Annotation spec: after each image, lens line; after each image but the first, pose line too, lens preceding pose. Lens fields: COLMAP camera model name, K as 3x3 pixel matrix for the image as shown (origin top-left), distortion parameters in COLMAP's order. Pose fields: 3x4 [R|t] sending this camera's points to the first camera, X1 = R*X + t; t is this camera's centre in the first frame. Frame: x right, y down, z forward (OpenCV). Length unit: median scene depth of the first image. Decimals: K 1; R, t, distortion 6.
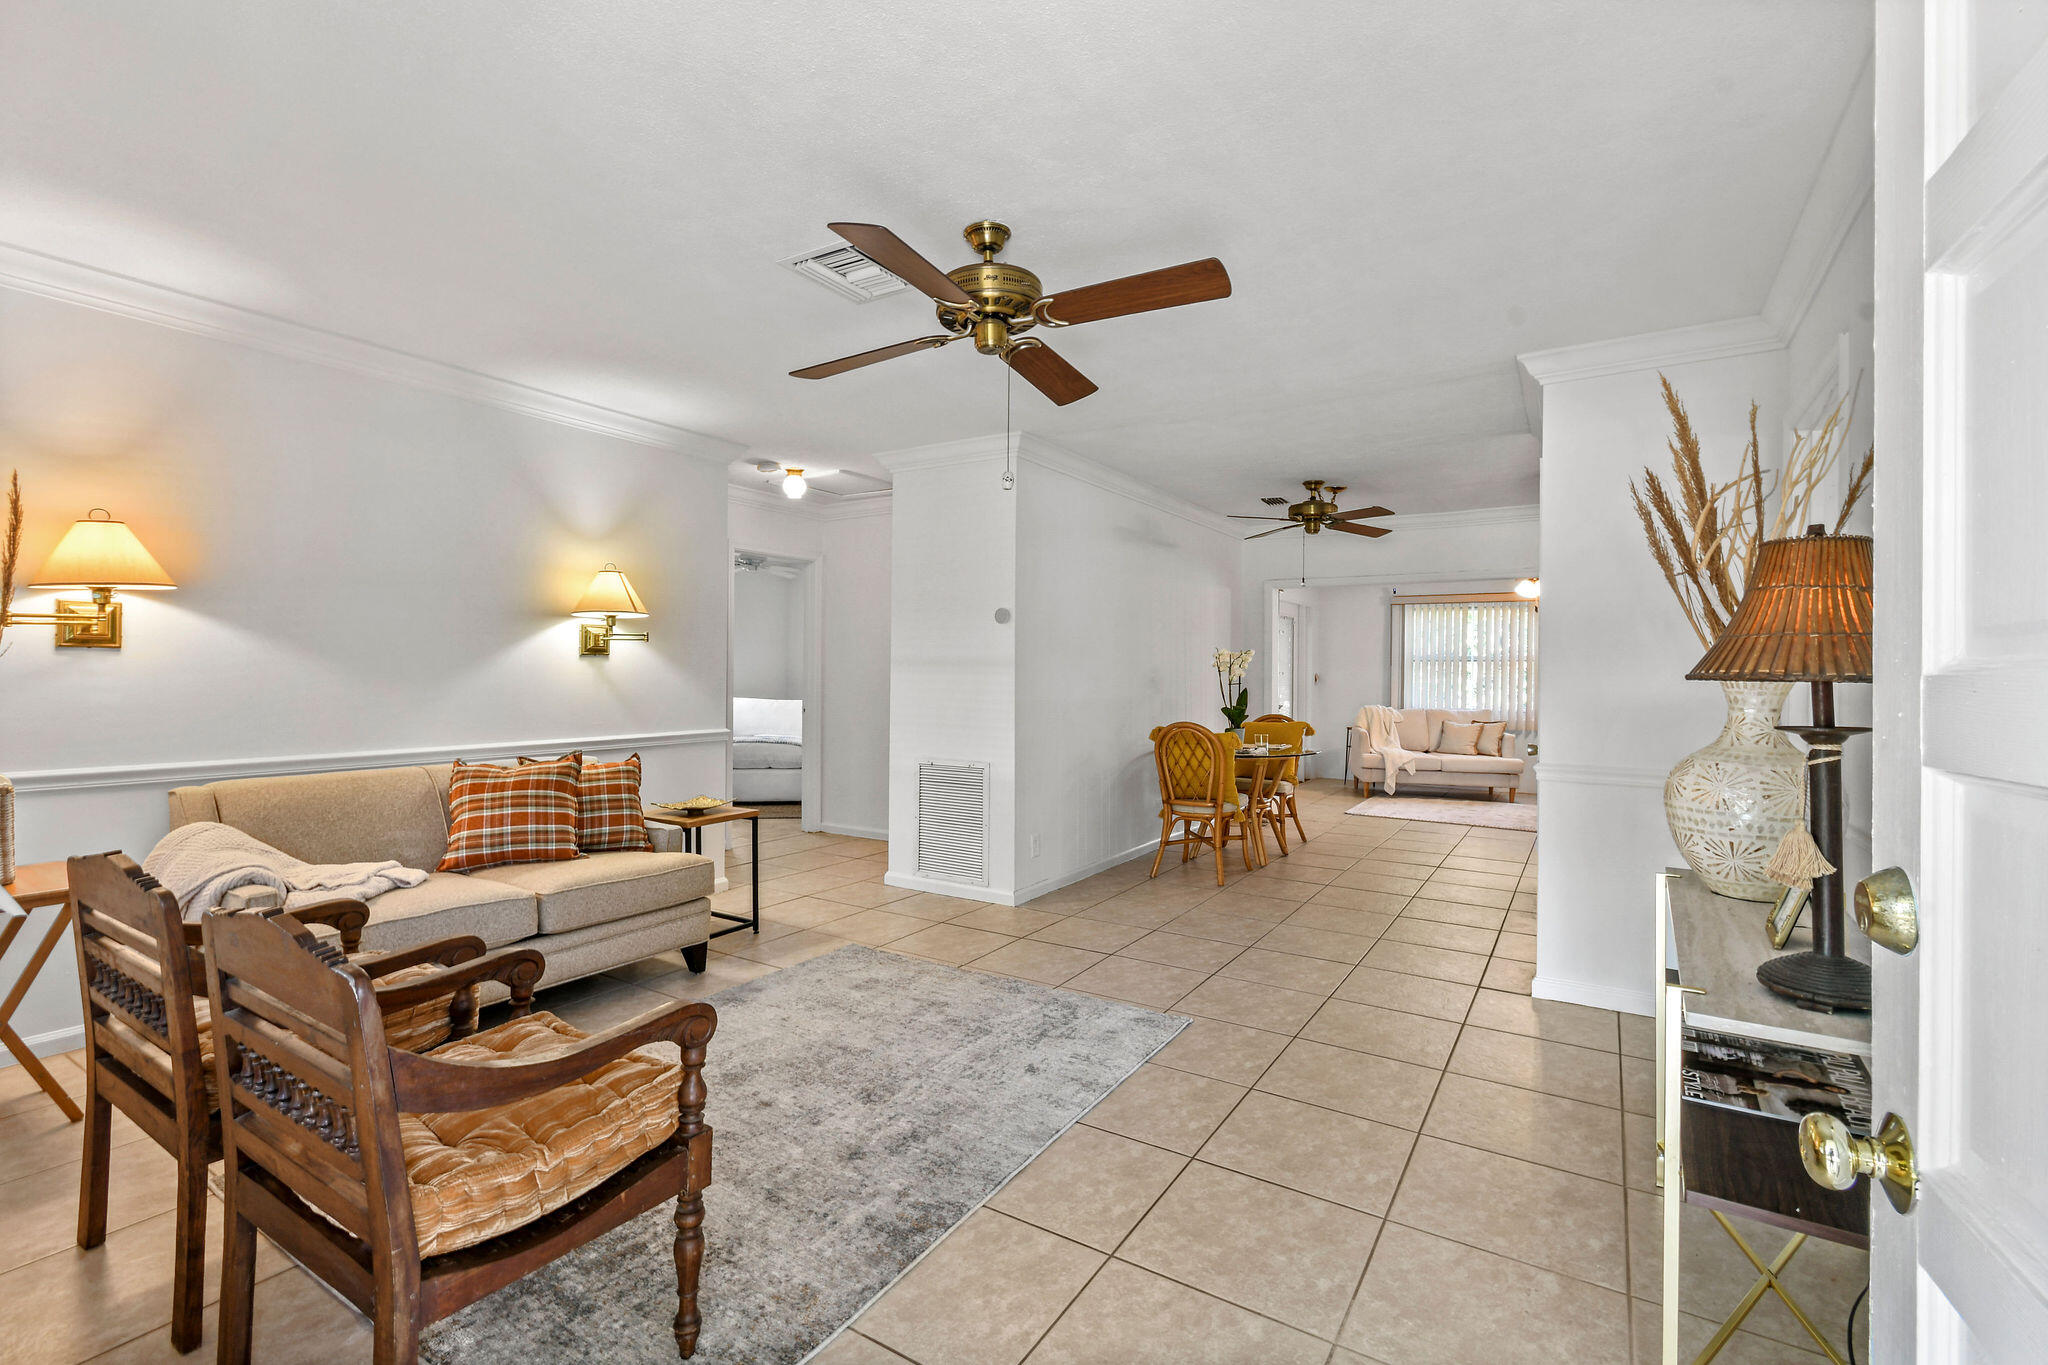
lens RADIAL K [[909.9, 0, 1025.2], [0, 909.9, 668.7], [0, 0, 1]] dist [0.001870, -0.000045]
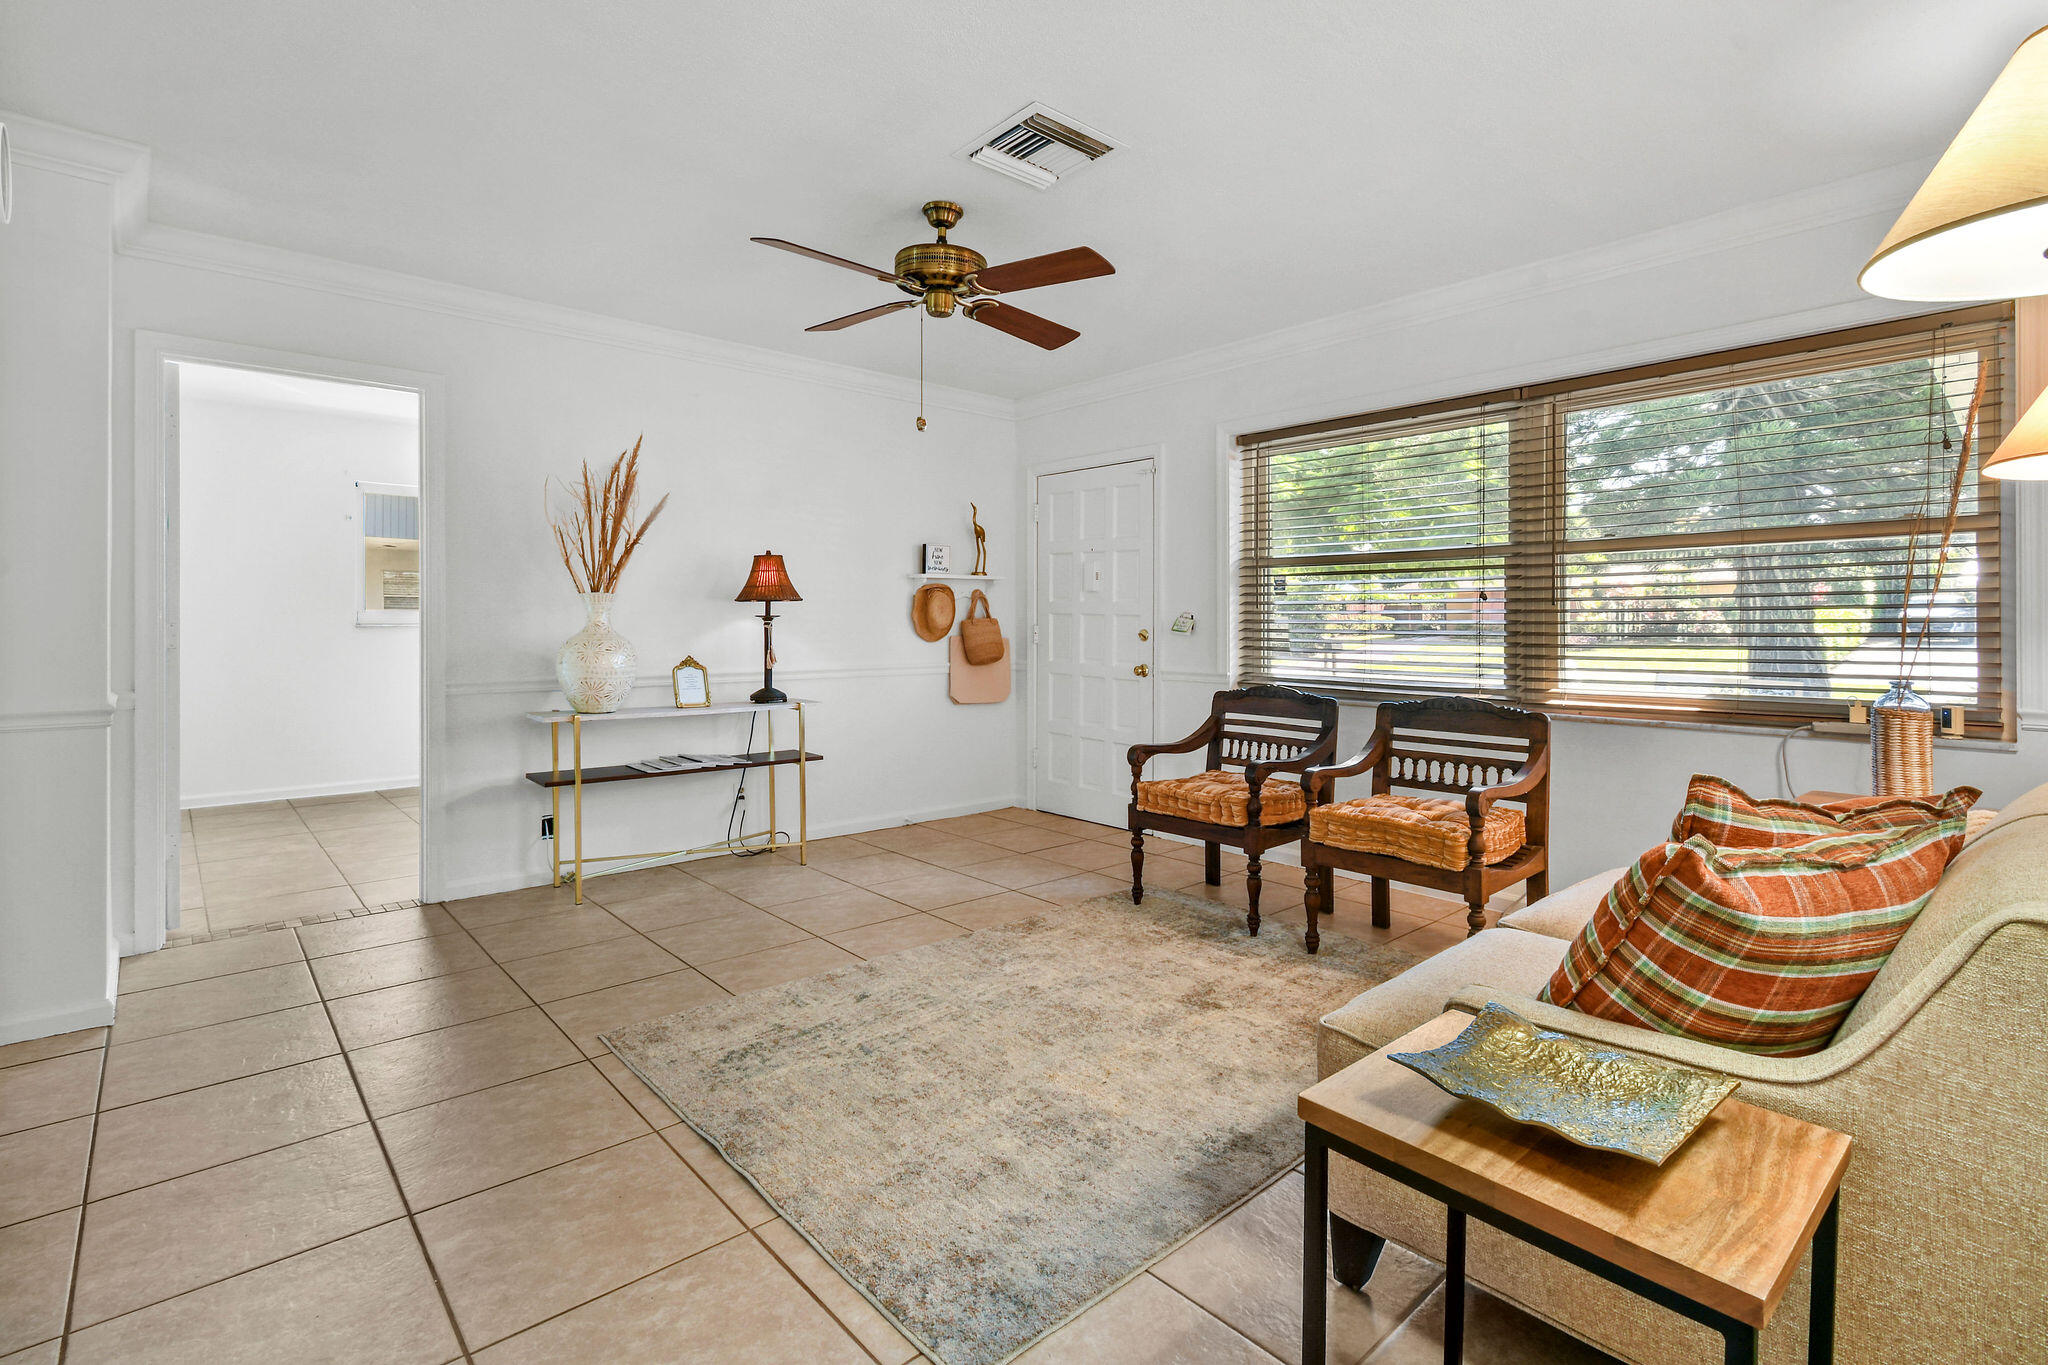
lens RADIAL K [[959.9, 0, 1025.5], [0, 959.9, 639.4], [0, 0, 1]] dist [0.002578, 0.000033]
pose [[-0.958274, -0.014273, 0.285495, -0.279586], [-0.009586, 0.999795, 0.017810, 0.024423], [-0.285691, 0.014330, -0.958215, 1.205585]]
